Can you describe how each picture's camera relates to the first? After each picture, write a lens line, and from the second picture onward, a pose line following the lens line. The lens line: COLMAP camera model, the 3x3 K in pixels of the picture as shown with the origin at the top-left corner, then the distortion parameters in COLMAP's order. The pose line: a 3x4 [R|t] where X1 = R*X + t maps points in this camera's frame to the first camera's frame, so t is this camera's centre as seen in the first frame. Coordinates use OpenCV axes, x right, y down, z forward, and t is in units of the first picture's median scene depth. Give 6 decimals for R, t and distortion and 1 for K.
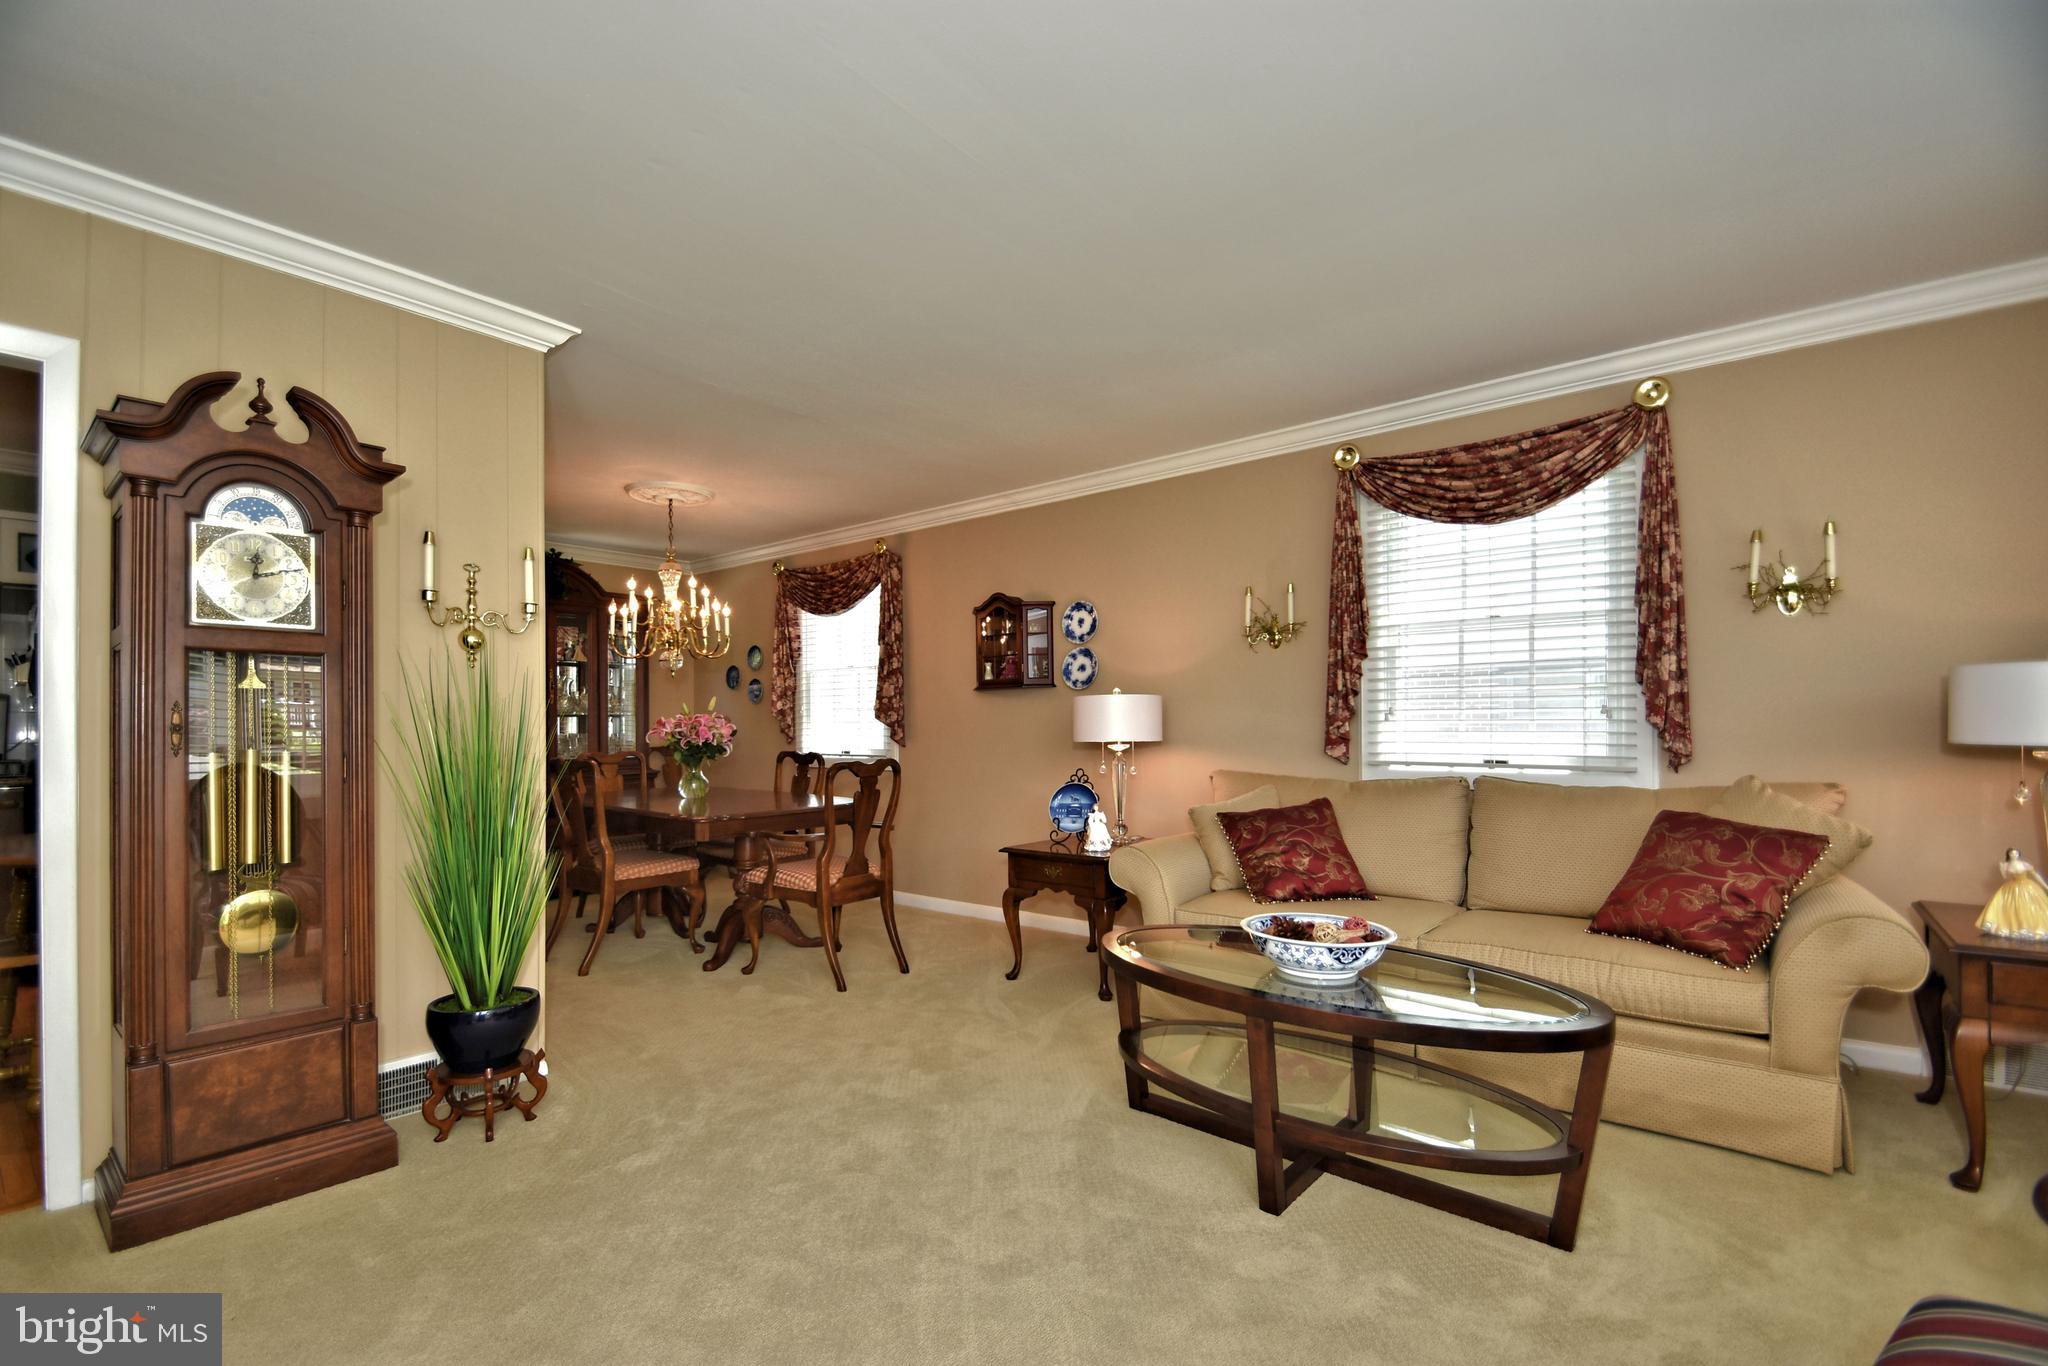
lens RADIAL K [[917.7, 0, 980.9], [0, 917.7, 734.4], [0, 0, 1]] dist [0.000196, -0.000437]
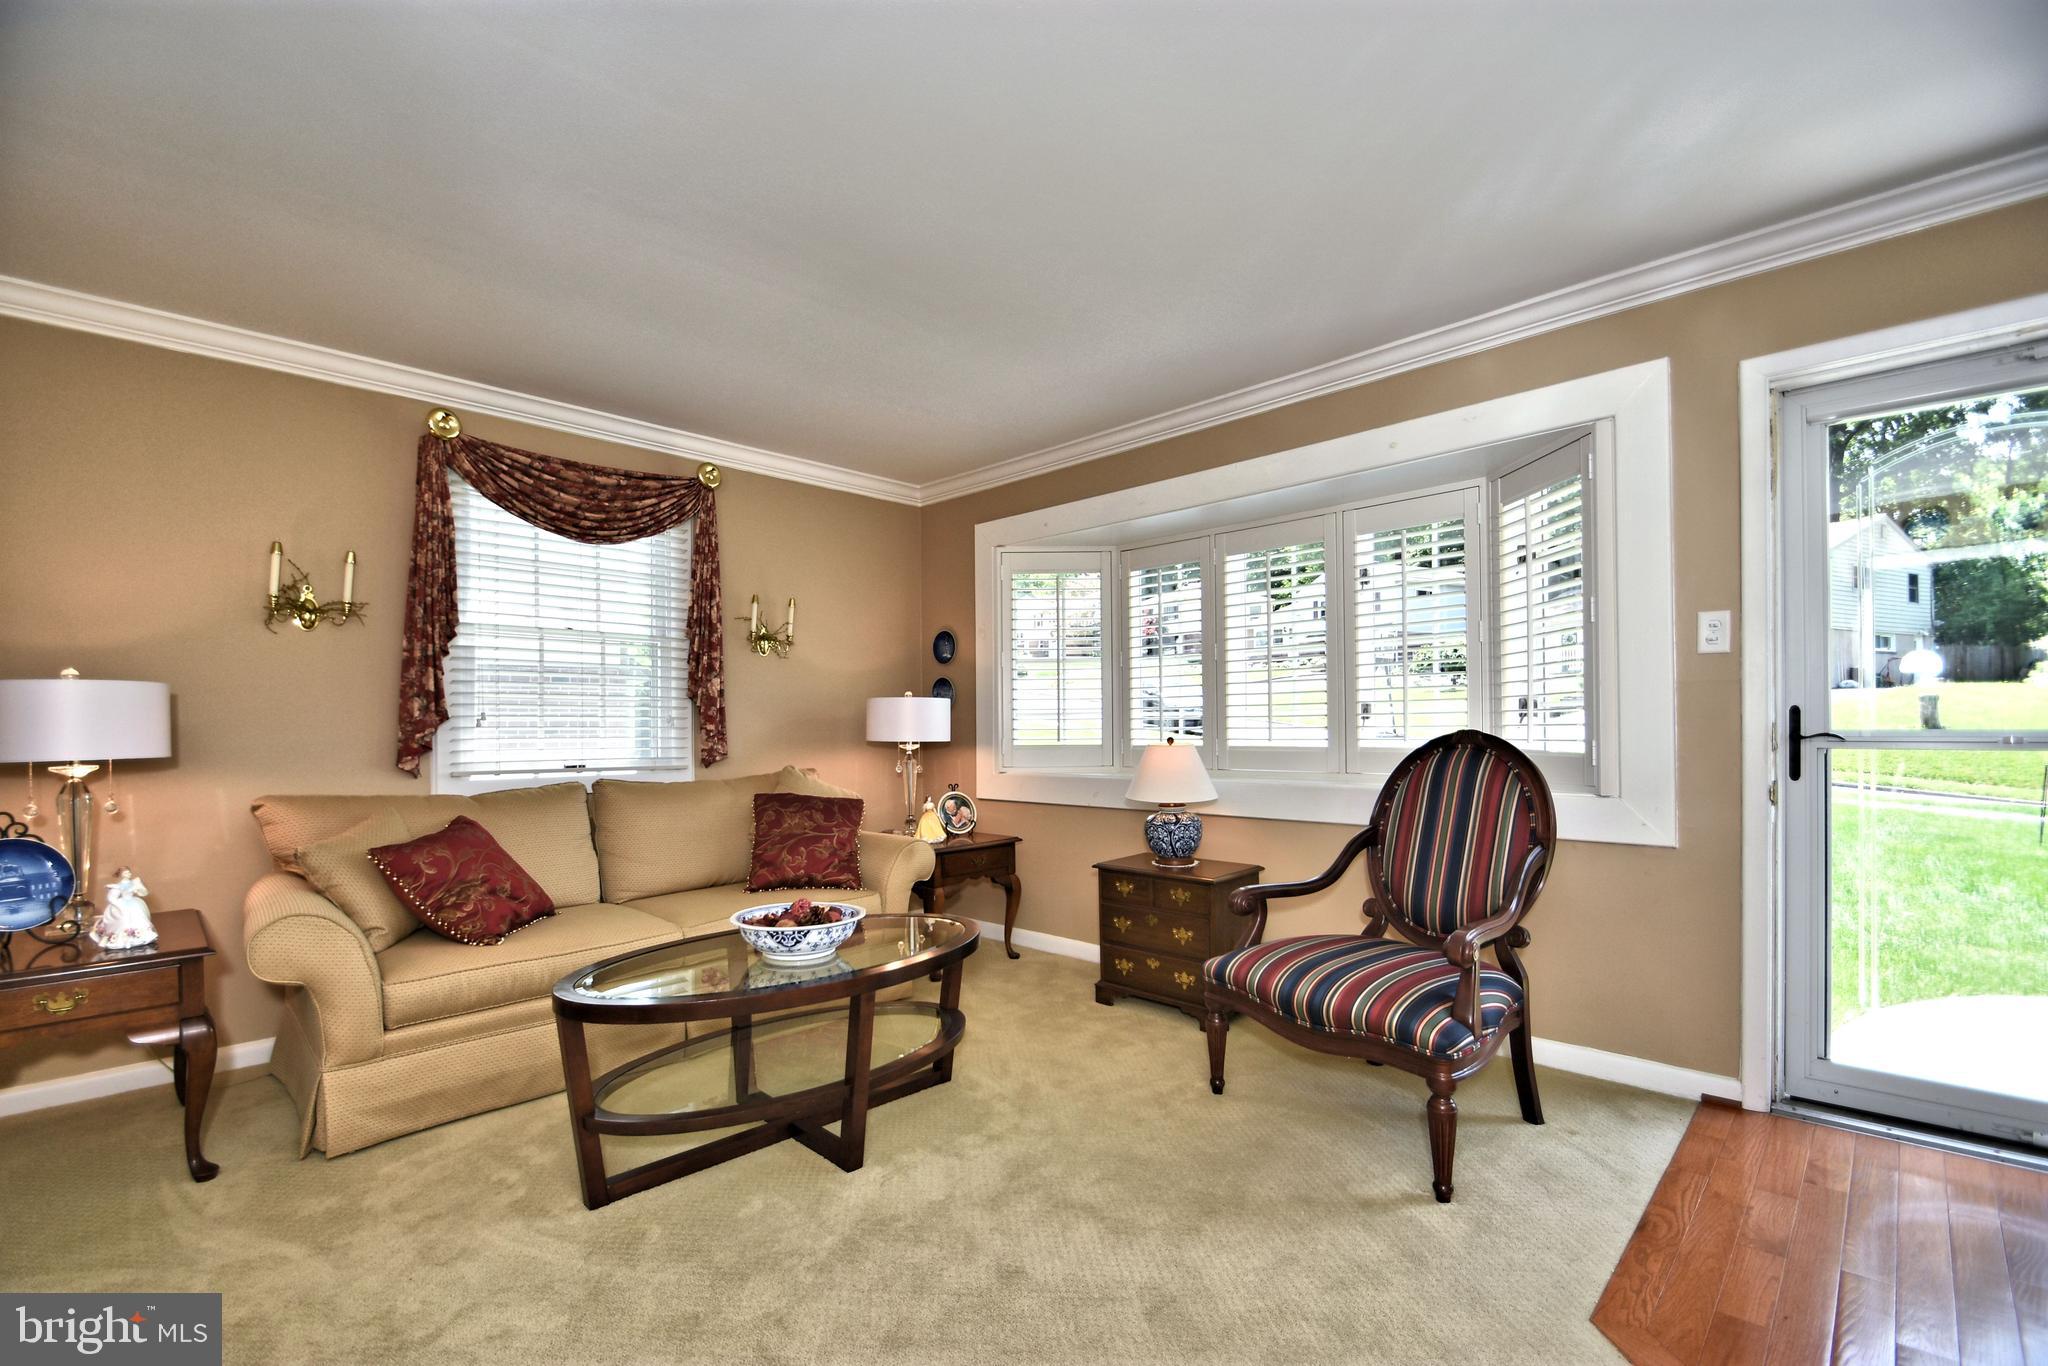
lens RADIAL K [[917.7, 0, 1012.1], [0, 917.7, 721.8], [0, 0, 1]] dist [0.000196, -0.000437]
pose [[0.048369, 0.013674, 0.998736, -0.508713], [0.016296, 0.999762, -0.014477, 0.001916], [-0.998697, 0.016975, 0.048135, 0.486939]]
